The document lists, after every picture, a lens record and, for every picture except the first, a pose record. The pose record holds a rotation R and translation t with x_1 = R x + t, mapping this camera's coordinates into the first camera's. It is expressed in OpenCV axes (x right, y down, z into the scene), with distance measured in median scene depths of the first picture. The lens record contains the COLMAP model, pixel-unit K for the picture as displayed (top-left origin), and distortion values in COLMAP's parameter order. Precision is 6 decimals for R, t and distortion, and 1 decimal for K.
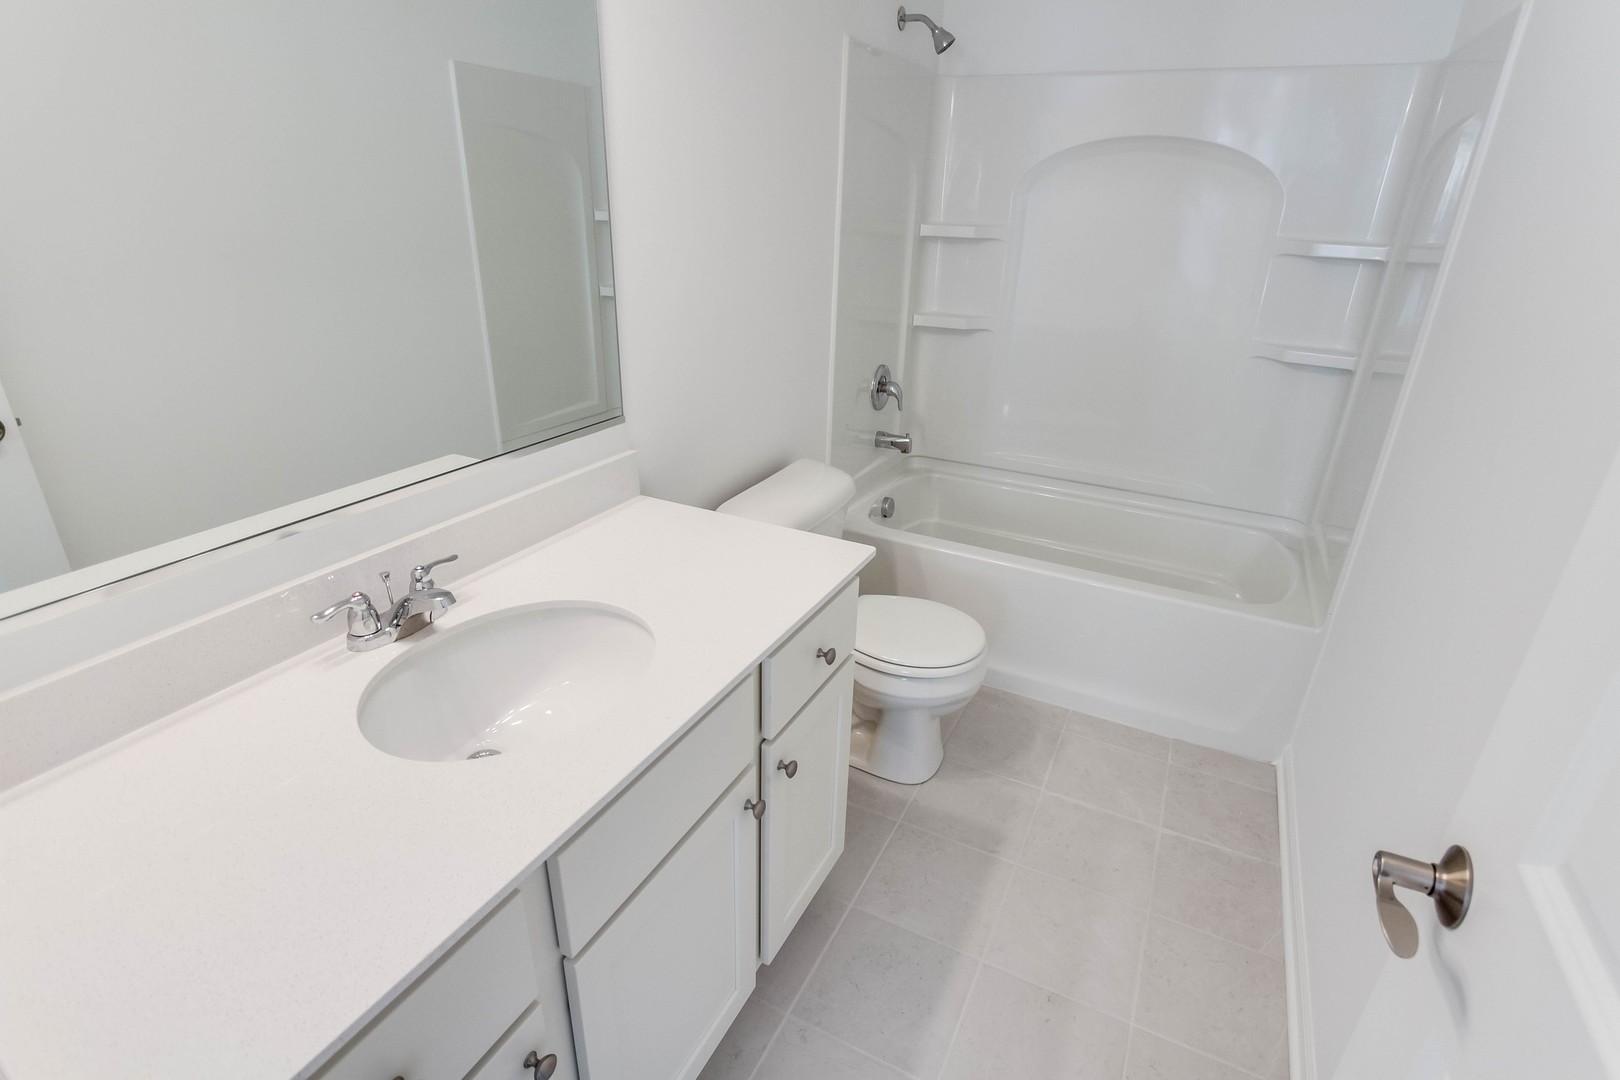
lens RADIAL K [[807.9, 0, 803.8], [0, 807.9, 533.8], [0, 0, 1]] dist [-0.001721, 0.001271]
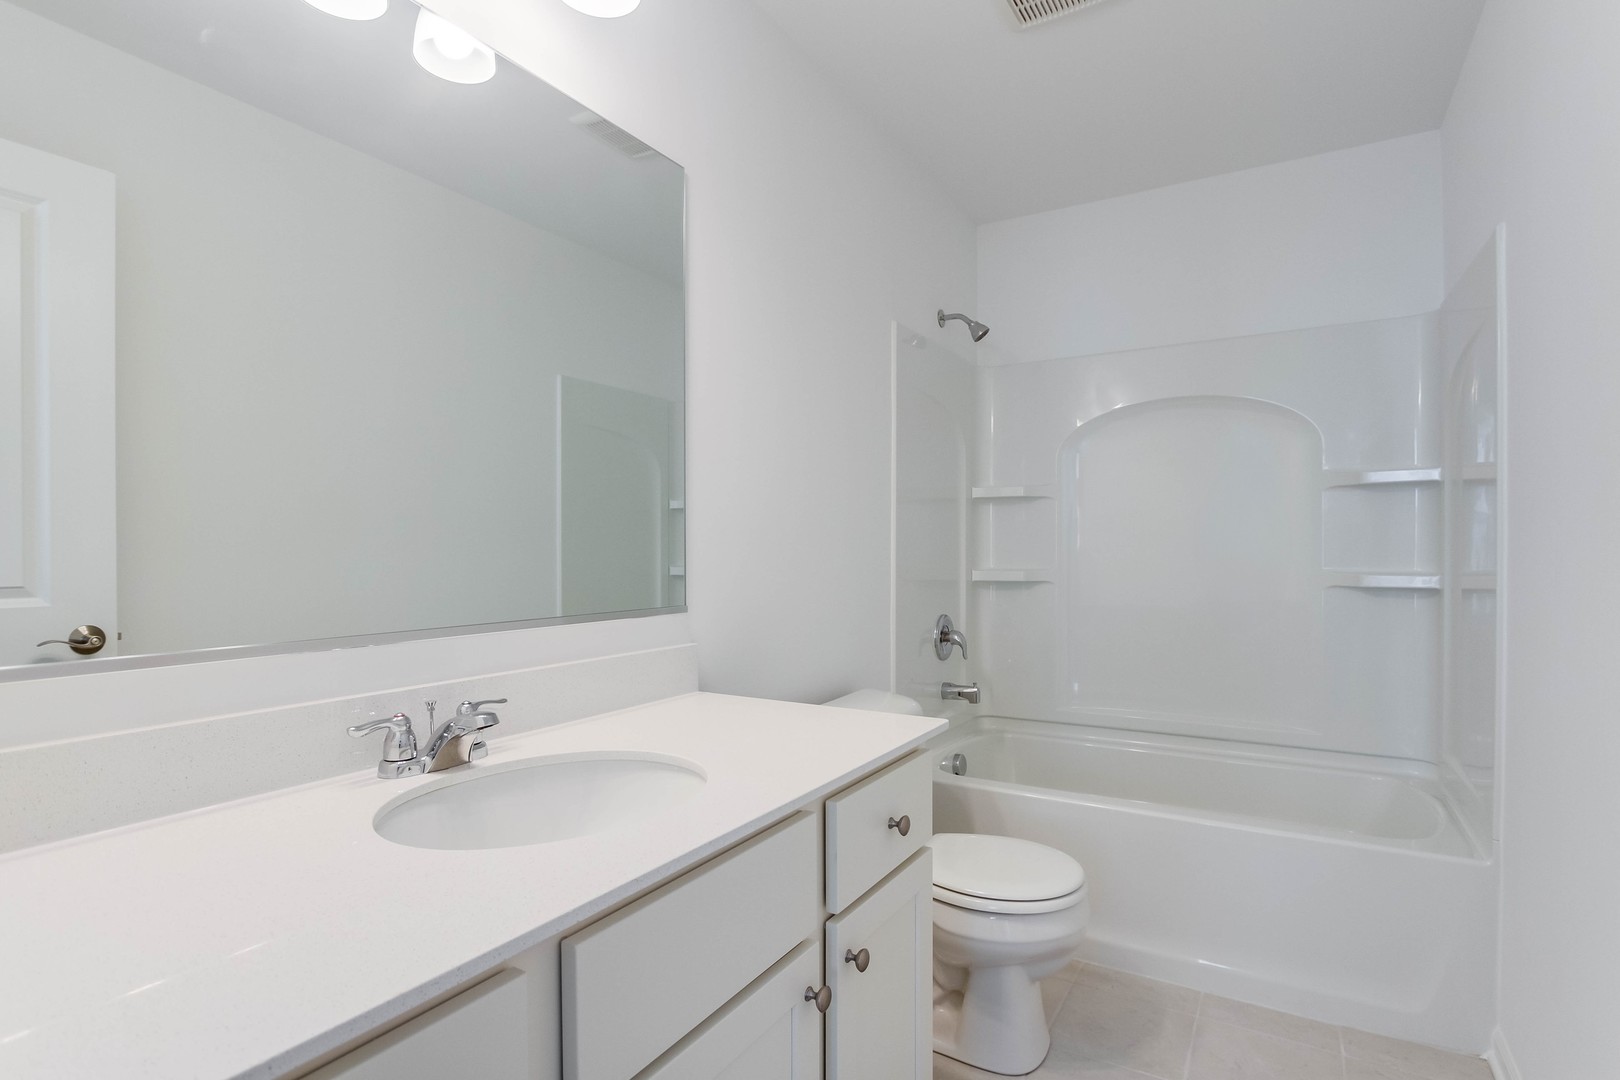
lens RADIAL K [[807.9, 0, 803.8], [0, 807.9, 533.8], [0, 0, 1]] dist [-0.001721, 0.001271]
pose [[0.997105, -0.026554, -0.071247, -0.002441], [-0.003129, 0.921914, -0.387383, 0.115060], [0.075970, 0.386484, 0.919162, 0.037936]]
